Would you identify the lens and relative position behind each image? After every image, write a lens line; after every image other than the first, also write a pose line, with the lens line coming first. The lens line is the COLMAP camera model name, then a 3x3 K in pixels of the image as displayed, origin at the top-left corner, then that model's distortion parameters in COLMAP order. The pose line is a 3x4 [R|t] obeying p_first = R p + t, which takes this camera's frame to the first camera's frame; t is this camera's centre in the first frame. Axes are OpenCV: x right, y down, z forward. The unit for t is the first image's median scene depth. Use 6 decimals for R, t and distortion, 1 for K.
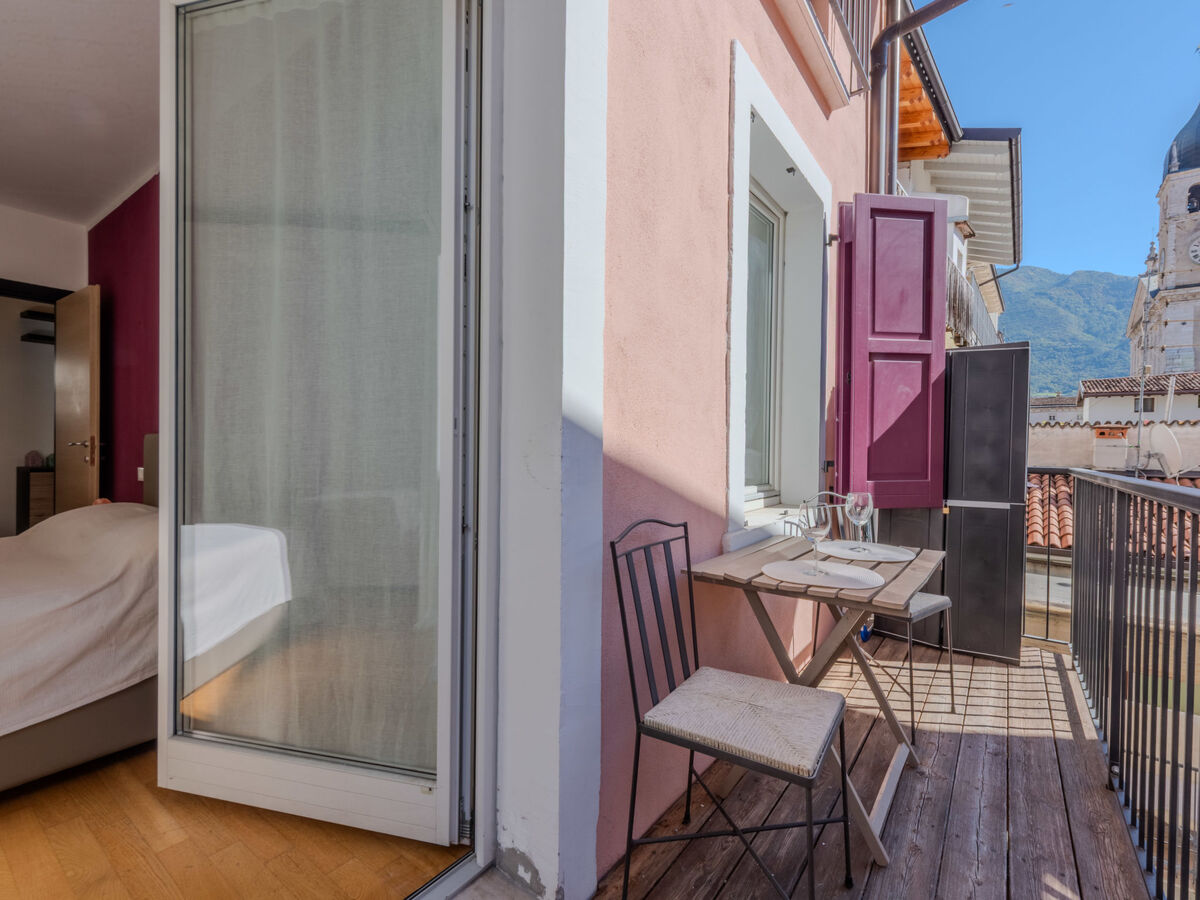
lens RADIAL K [[522.5, 0, 618.9], [0, 522.5, 452.2], [0, 0, 1]] dist [-0.000188, -0.001327]
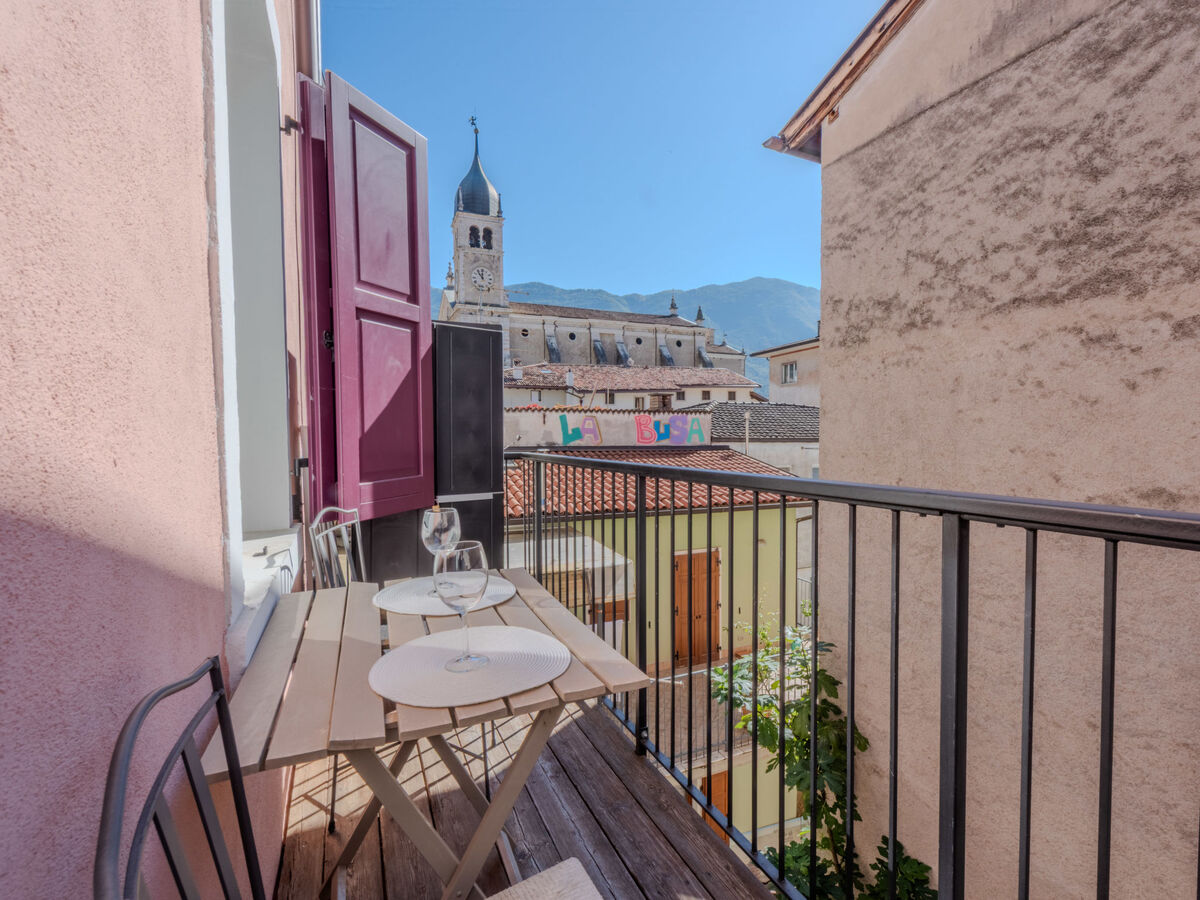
lens RADIAL K [[562.4, 0, 600.0], [0, 562.4, 450.0], [0, 0, 1]] dist [0.006371, 0.000327]
pose [[0.479877, -0.046512, 0.876102, -0.052269], [0.022718, 0.998918, 0.040588, -0.016908], [-0.877041, 0.000426, 0.480414, 0.323920]]
